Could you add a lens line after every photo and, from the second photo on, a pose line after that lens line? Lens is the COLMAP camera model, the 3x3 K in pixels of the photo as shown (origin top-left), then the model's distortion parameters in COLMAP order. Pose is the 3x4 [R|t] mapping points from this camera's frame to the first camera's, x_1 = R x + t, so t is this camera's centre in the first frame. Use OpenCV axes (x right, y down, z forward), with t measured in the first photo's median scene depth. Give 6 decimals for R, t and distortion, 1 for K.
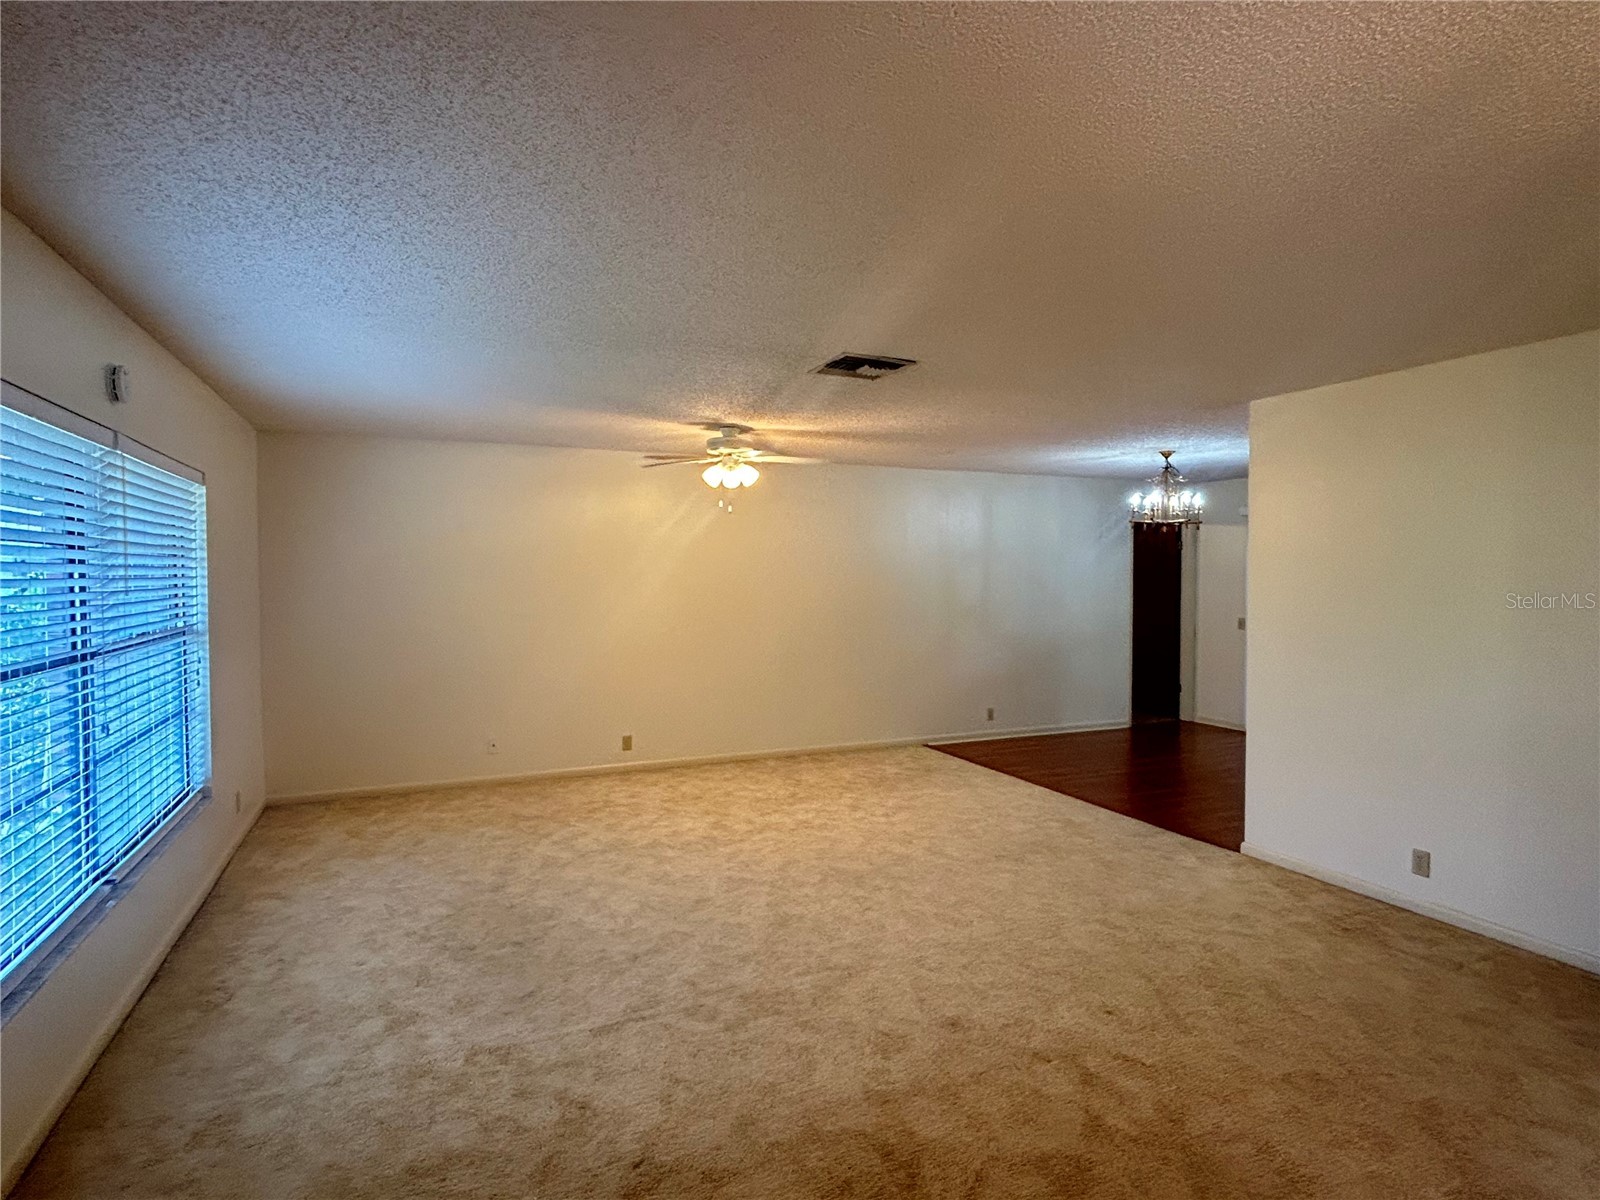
lens RADIAL K [[863.9, 0, 800.1], [0, 863.9, 598.5], [0, 0, 1]] dist [0.006719, 0.002655]
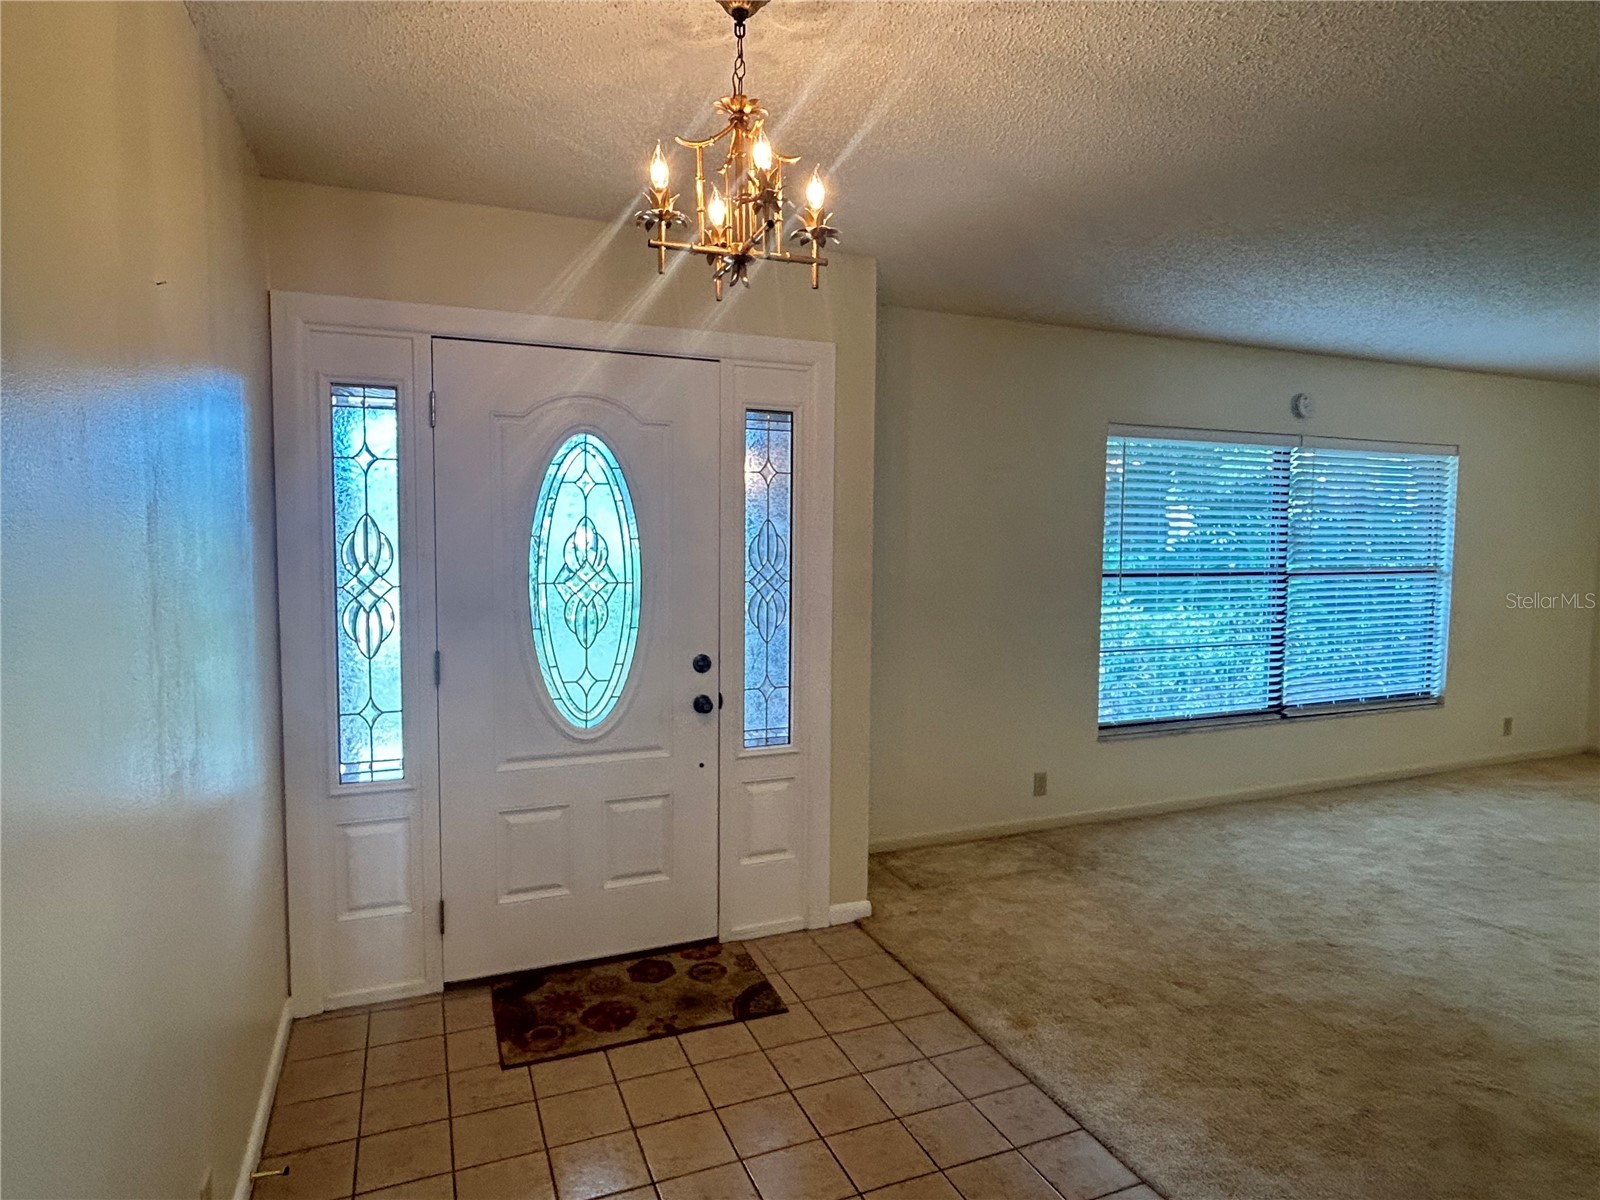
lens RADIAL K [[901.3, 0, 795.7], [0, 901.3, 593.9], [0, 0, 1]] dist [0.004858, 0.000514]
pose [[-0.020741, 0.064311, -0.997714, 0.845705], [-0.036352, 0.997221, 0.065035, 0.023177], [0.999124, 0.037617, -0.018345, 0.105459]]
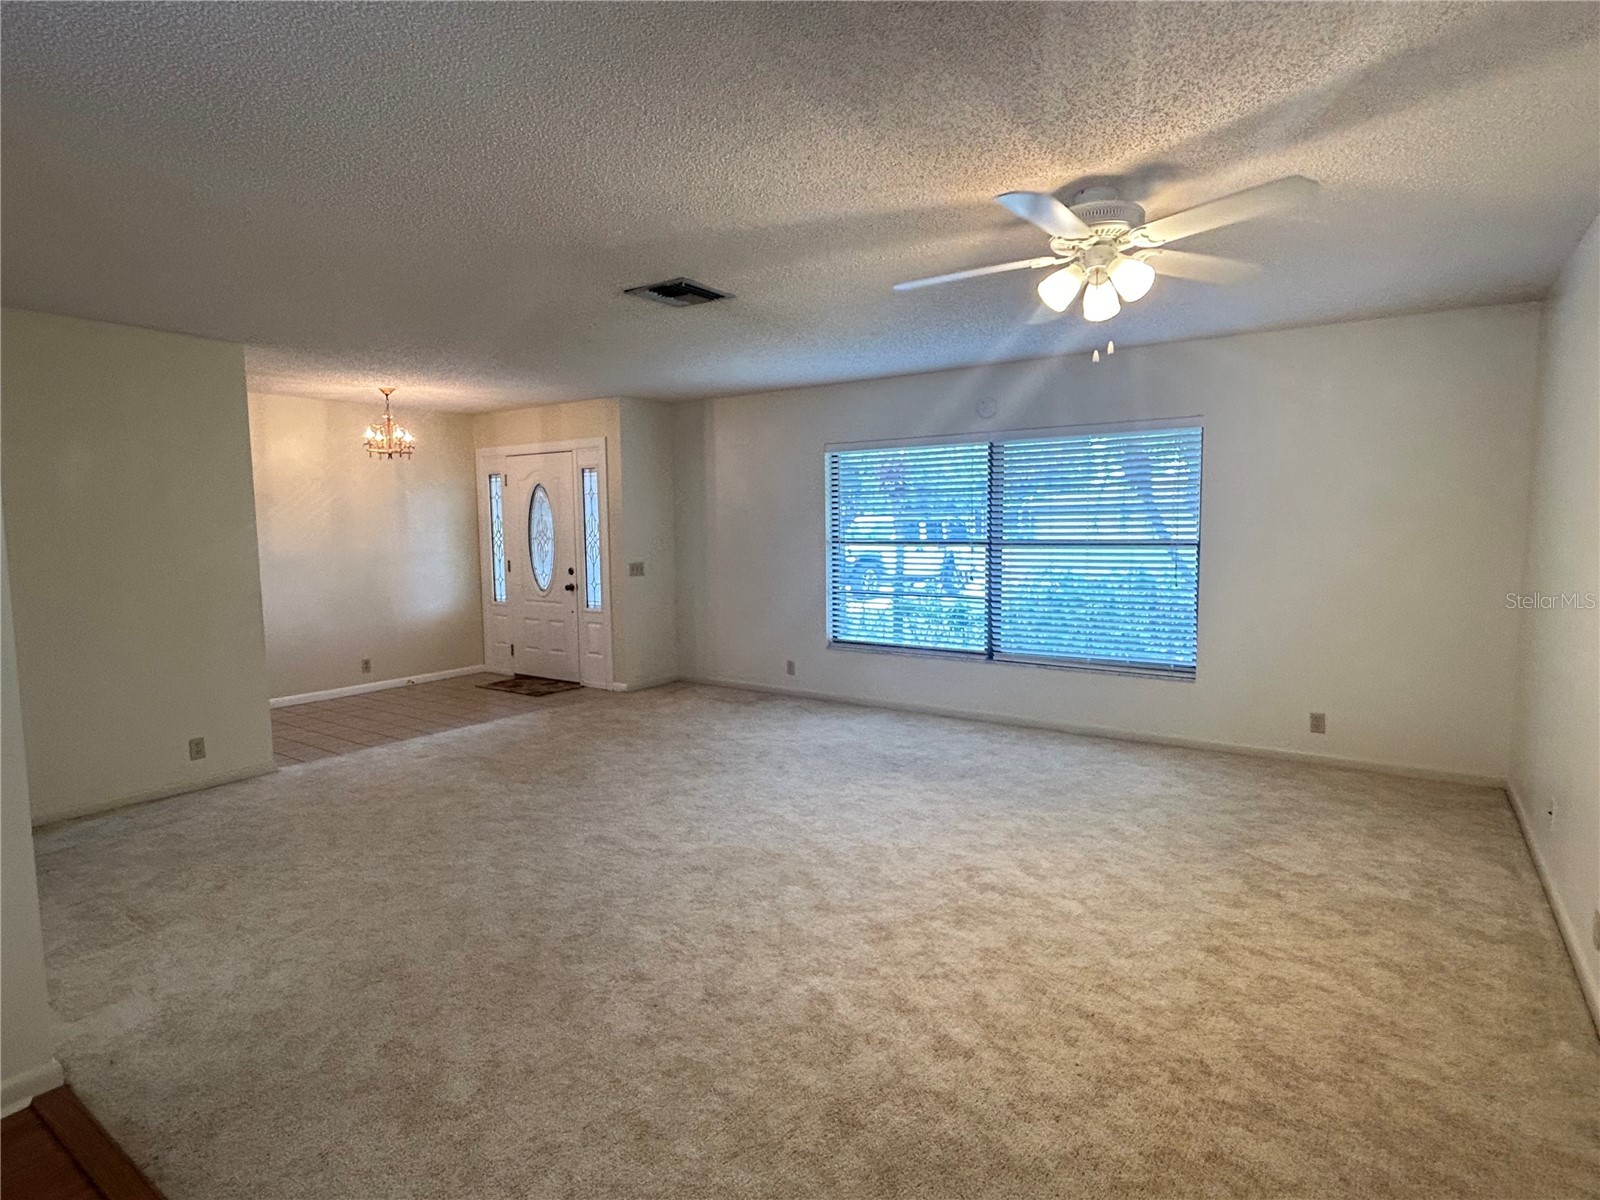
lens RADIAL K [[863.9, 0, 801.2], [0, 863.9, 600.4], [0, 0, 1]] dist [0.006719, 0.002655]
pose [[-0.855667, 0.061436, -0.513867, 0.566718], [-0.001333, 0.992664, 0.120899, -0.040968], [0.517525, 0.104134, -0.849308, 2.286555]]
